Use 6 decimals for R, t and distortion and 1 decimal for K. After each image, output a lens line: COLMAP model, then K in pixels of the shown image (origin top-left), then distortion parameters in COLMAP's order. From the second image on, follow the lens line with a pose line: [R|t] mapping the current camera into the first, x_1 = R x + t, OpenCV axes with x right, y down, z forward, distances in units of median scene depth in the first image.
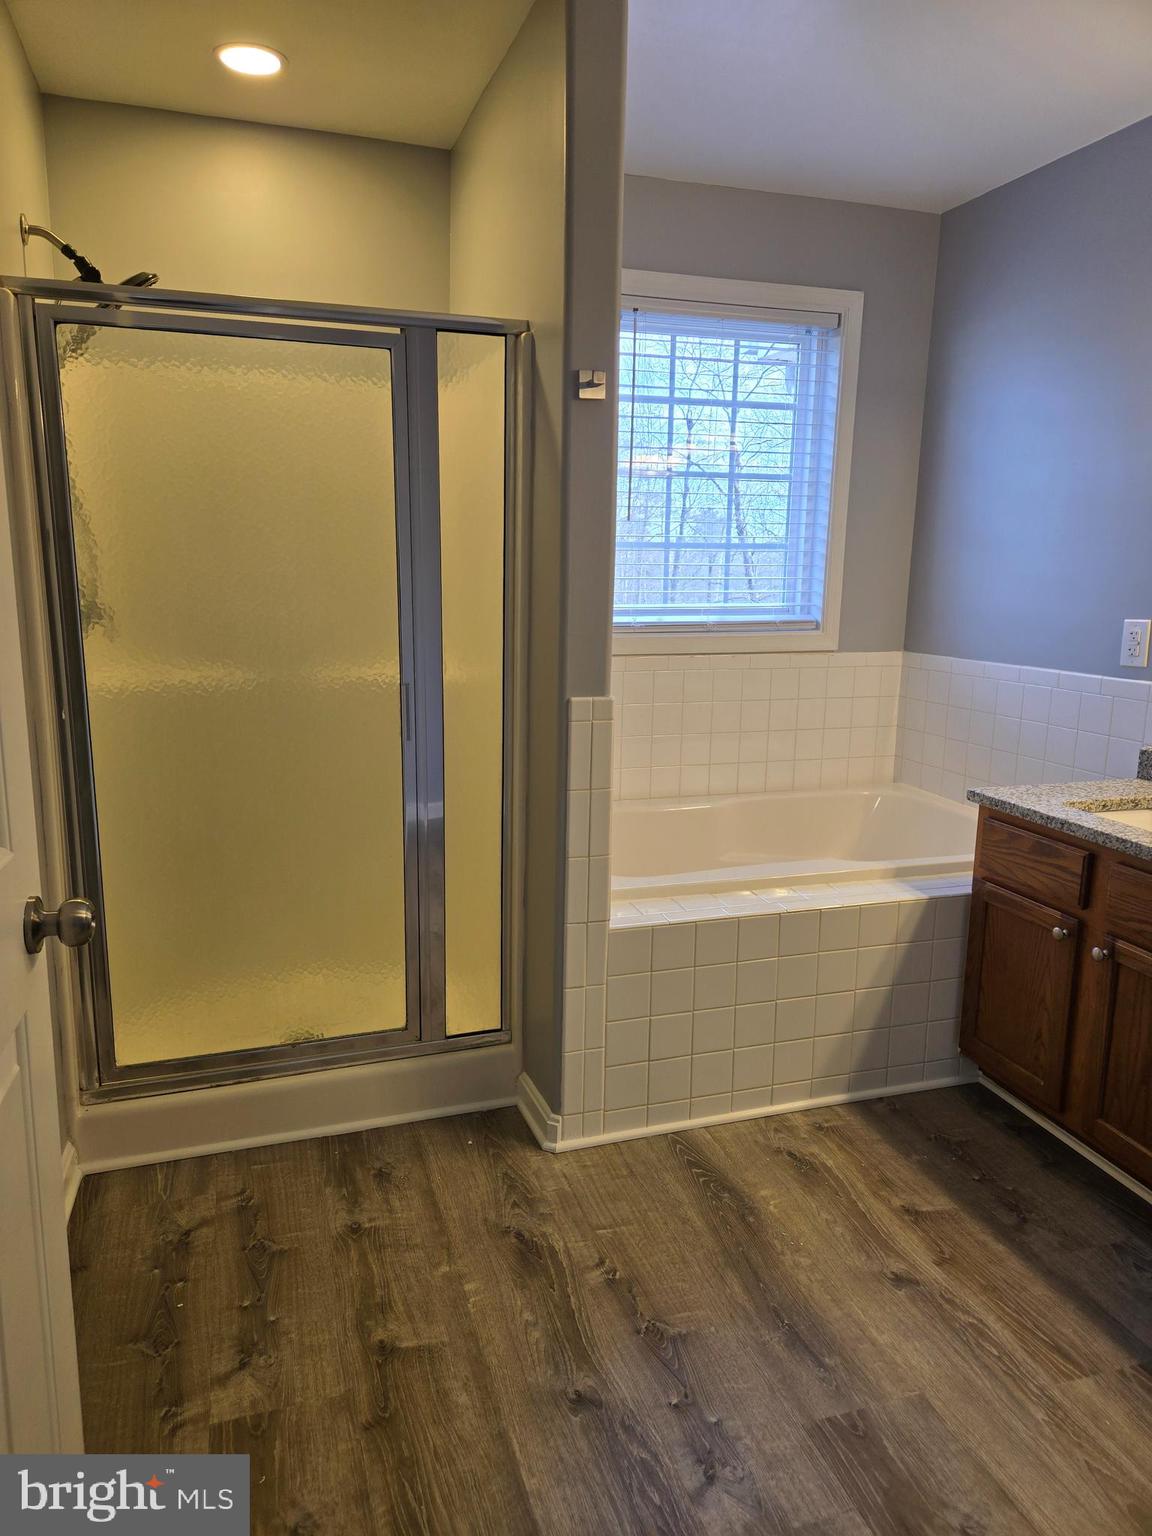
lens RADIAL K [[1044.0, 0, 573.0], [0, 1044.0, 745.5], [0, 0, 1]] dist [0.080224, -0.054752]
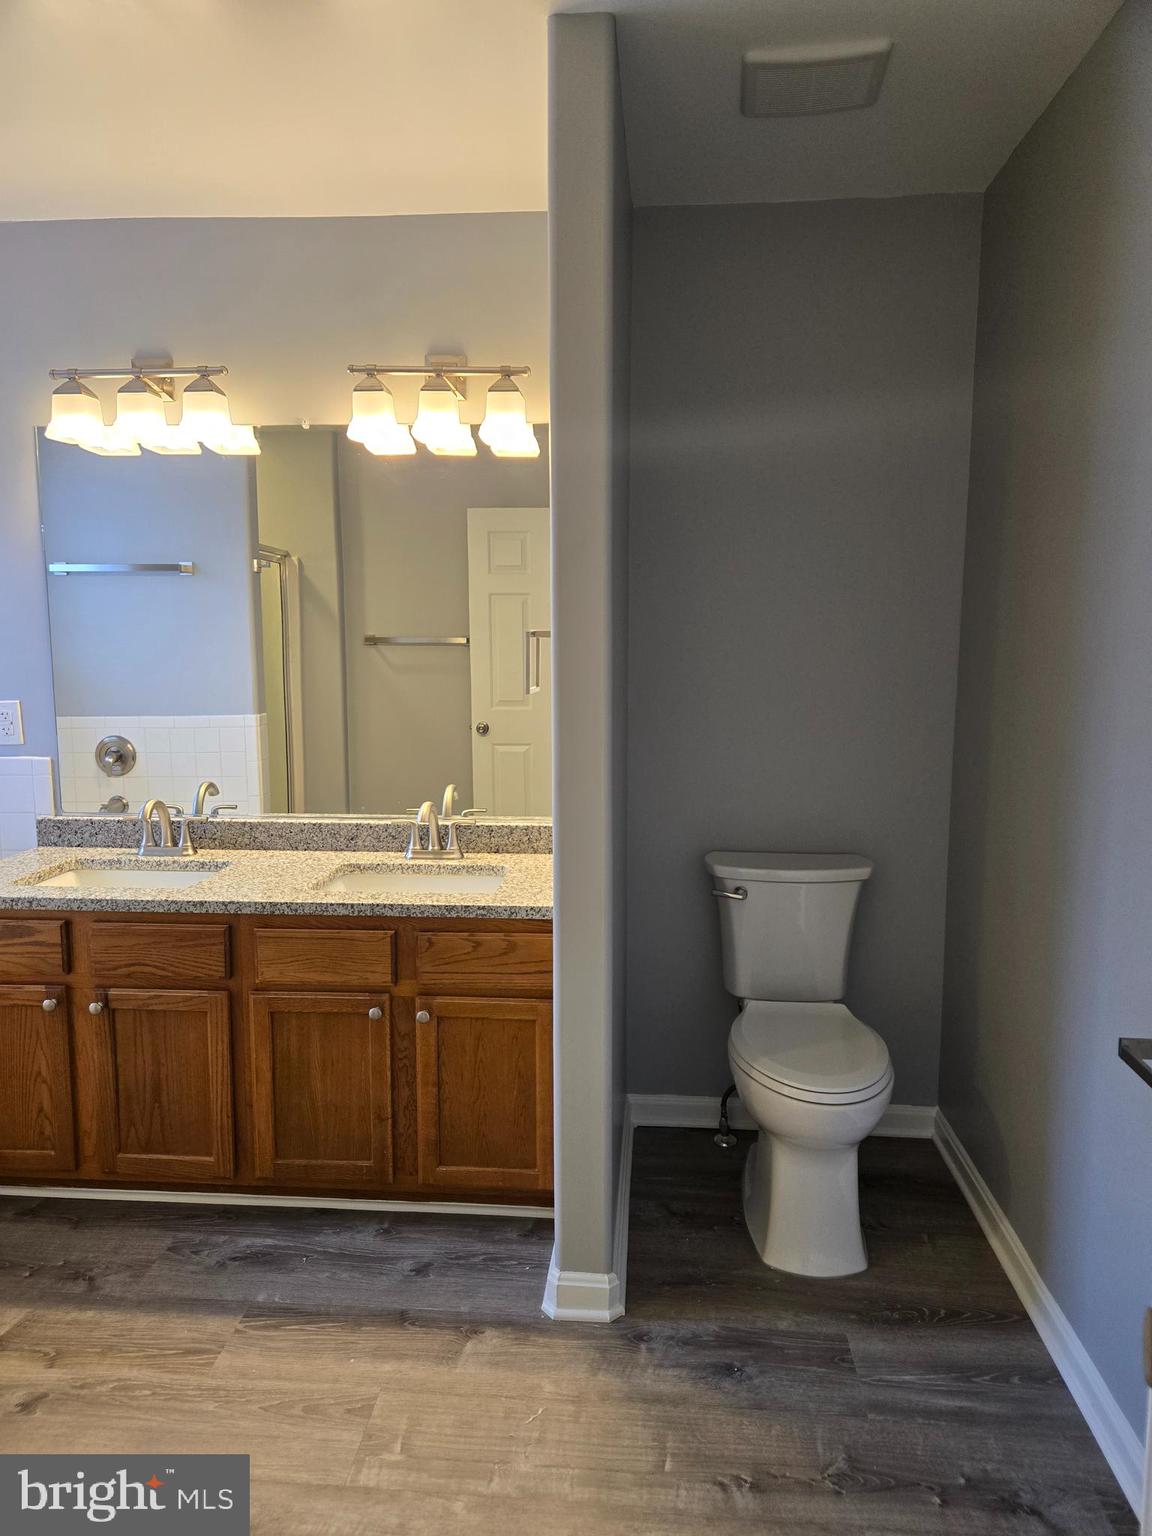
lens RADIAL K [[1044.0, 0, 573.0], [0, 1044.0, 745.5], [0, 0, 1]] dist [0.080224, -0.054752]
pose [[0.385362, -0.120852, 0.914817, -0.292866], [0.166213, 0.984262, 0.060009, -0.055788], [-0.907672, 0.128930, 0.399385, 0.083477]]
